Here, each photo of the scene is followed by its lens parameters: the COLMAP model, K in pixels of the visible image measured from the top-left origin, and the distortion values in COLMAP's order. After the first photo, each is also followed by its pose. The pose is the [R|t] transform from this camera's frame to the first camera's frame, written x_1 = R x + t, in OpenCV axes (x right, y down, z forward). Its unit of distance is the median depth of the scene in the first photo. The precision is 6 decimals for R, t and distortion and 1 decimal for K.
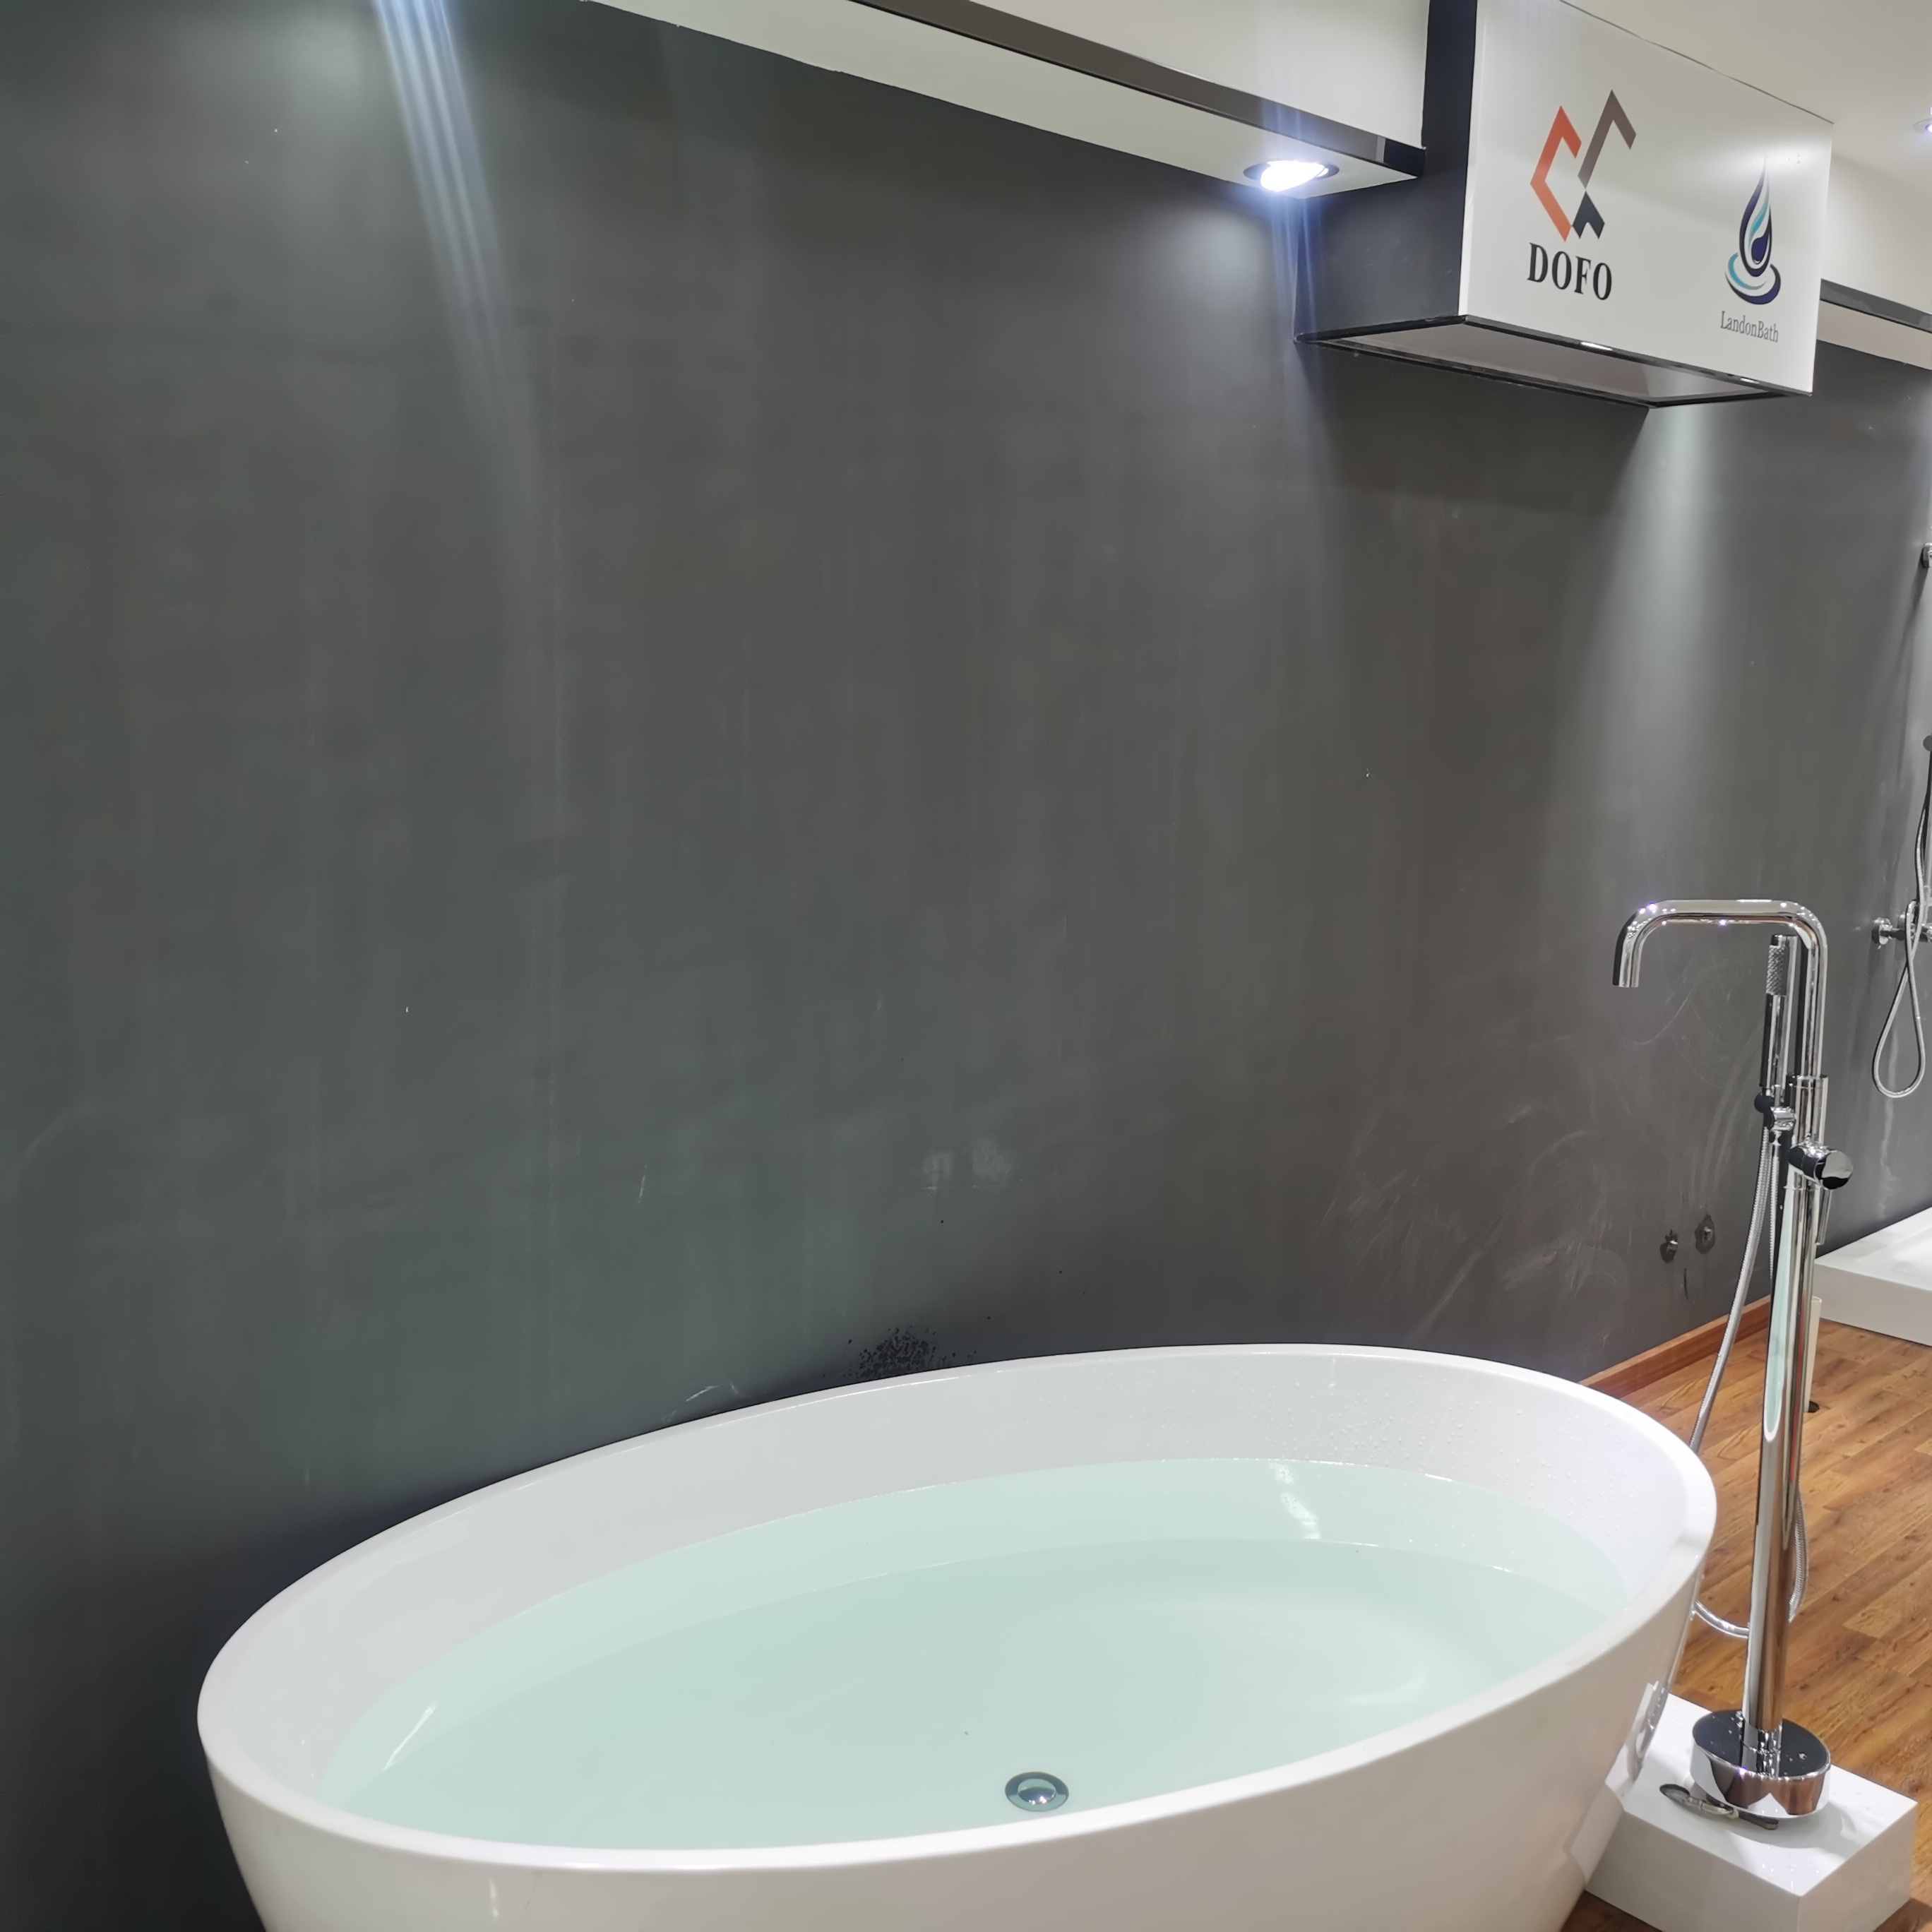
lens RADIAL K [[1984.3, 0, 958.1], [0, 1984.3, 972.5], [0, 0, 1]] dist [0.078845, -0.095513]
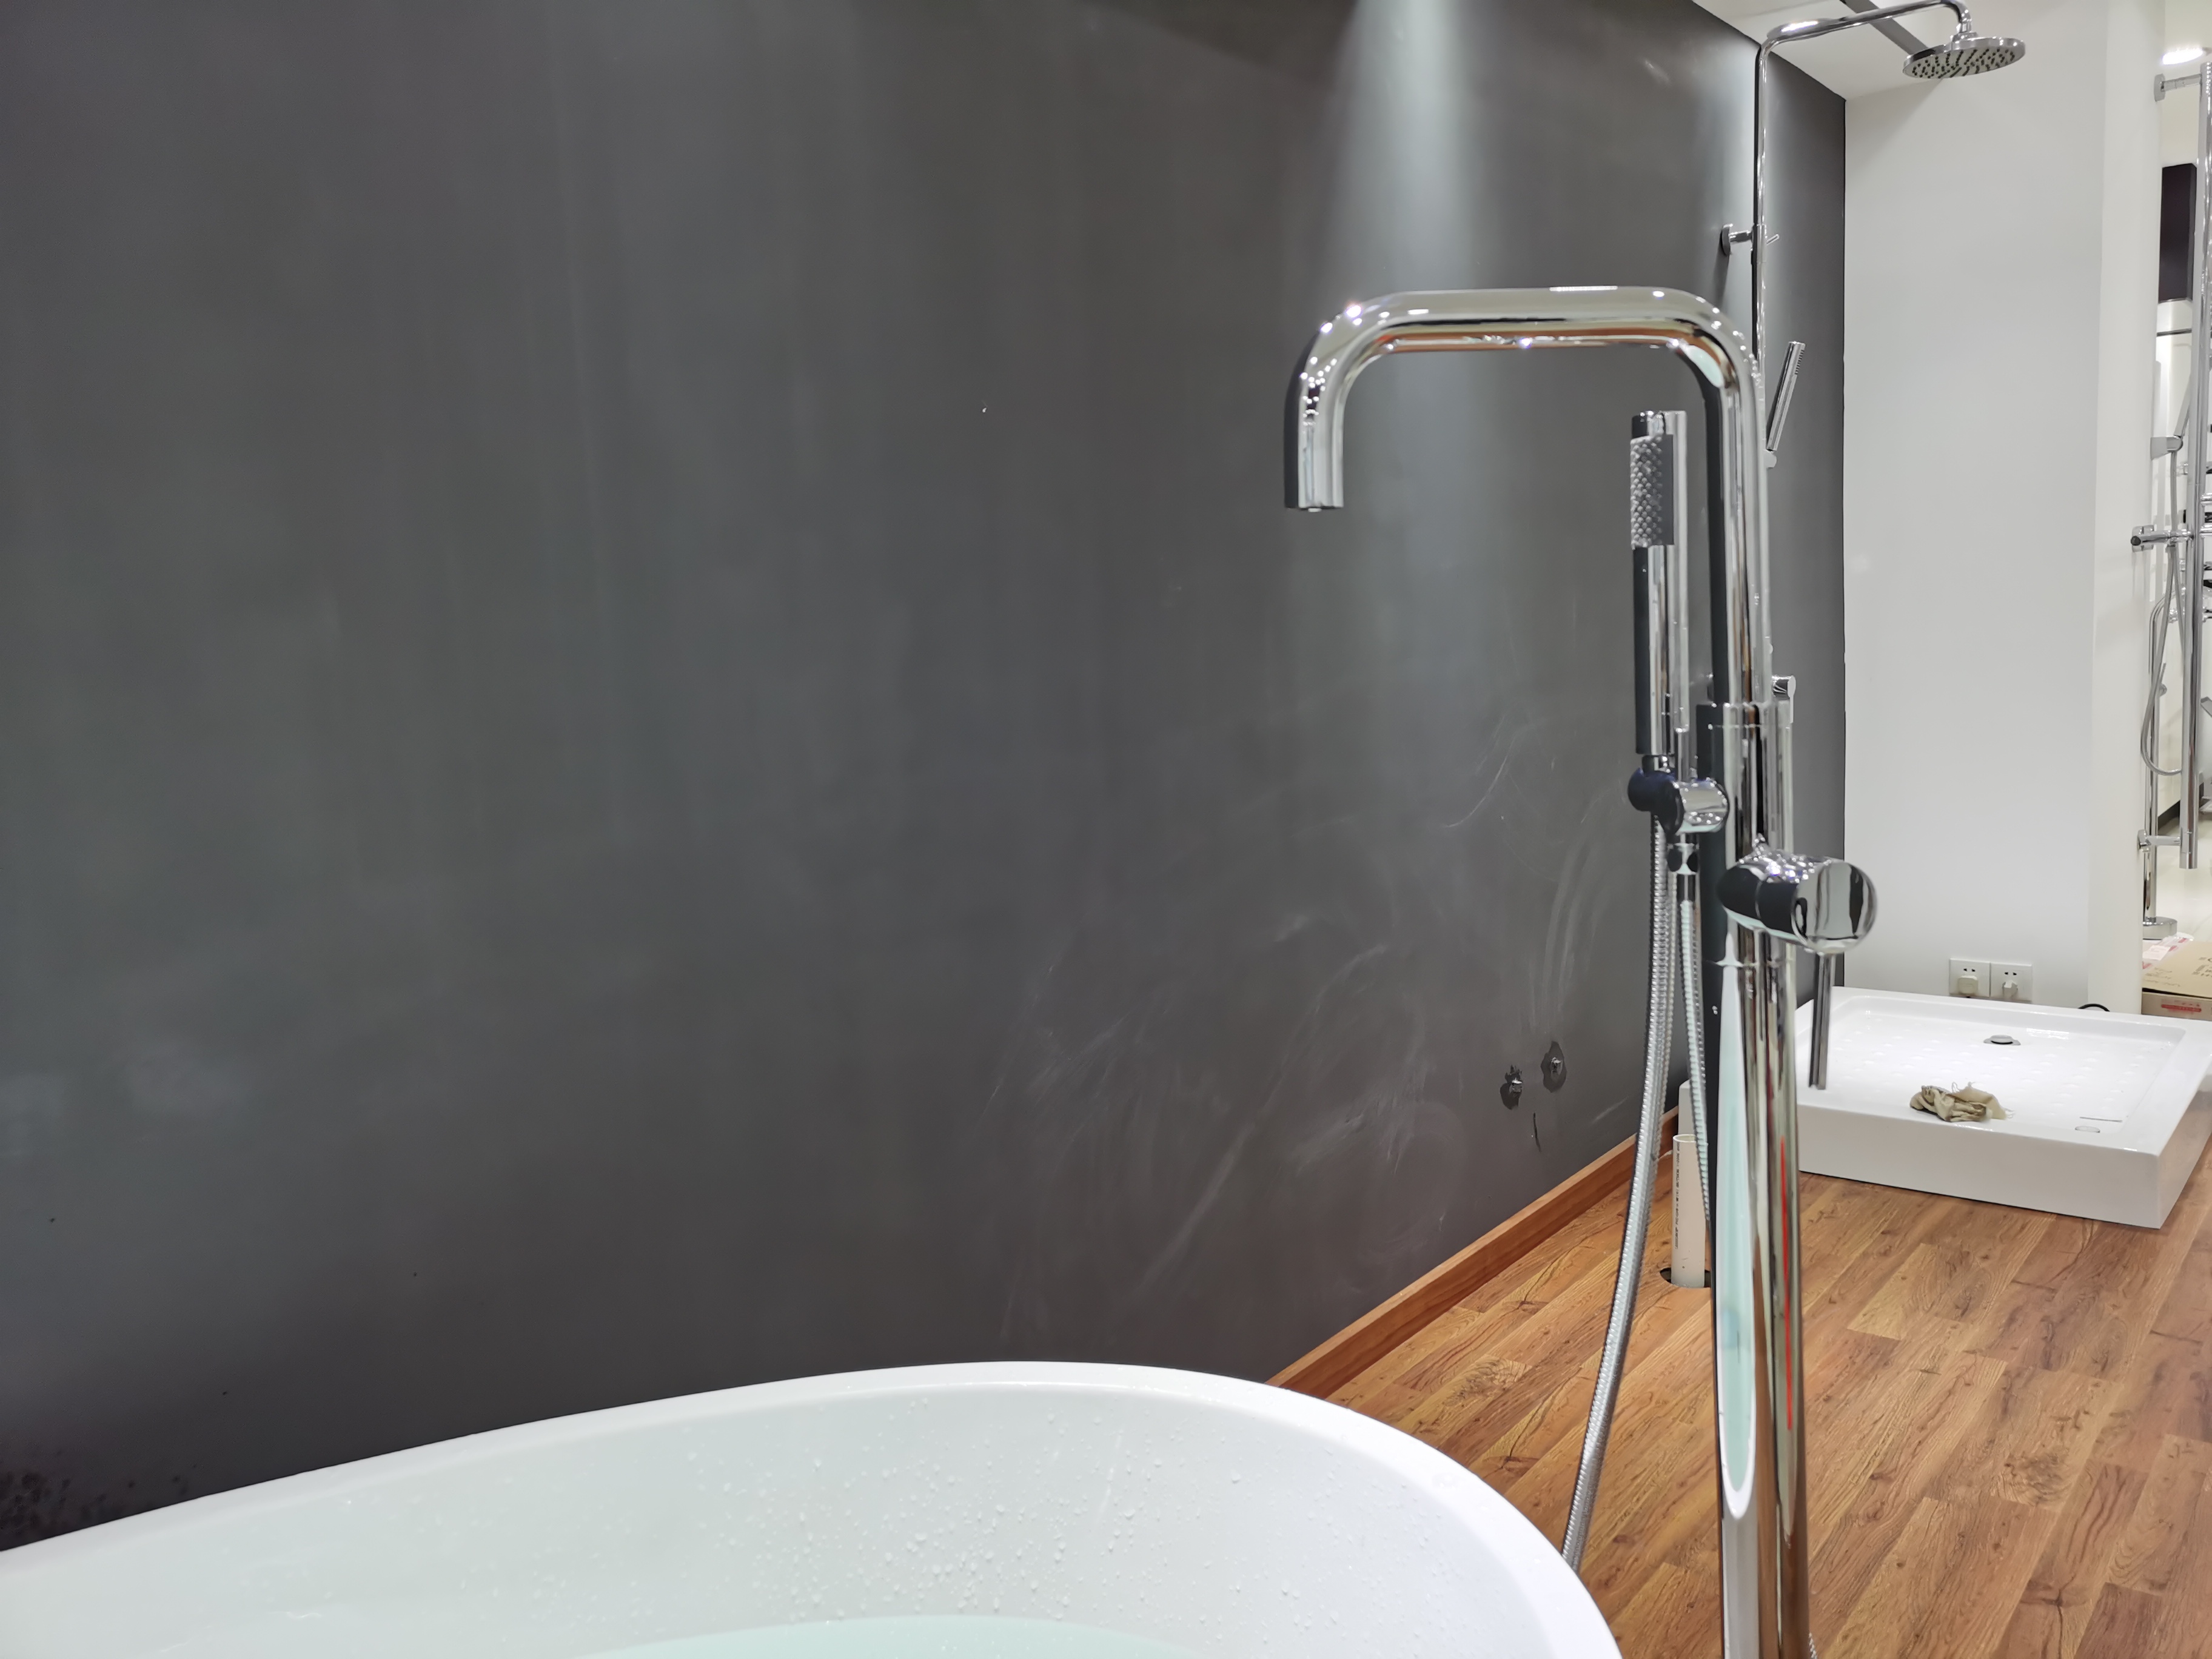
lens RADIAL K [[1696.3, 0, 1109.8], [0, 1696.3, 822.1], [0, 0, 1]] dist [0.073774, -0.075194]
pose [[0.989769, -0.083590, 0.115630, 0.182965], [0.088044, 0.995538, -0.033952, 0.059180], [-0.112276, 0.043785, 0.992712, 0.490305]]
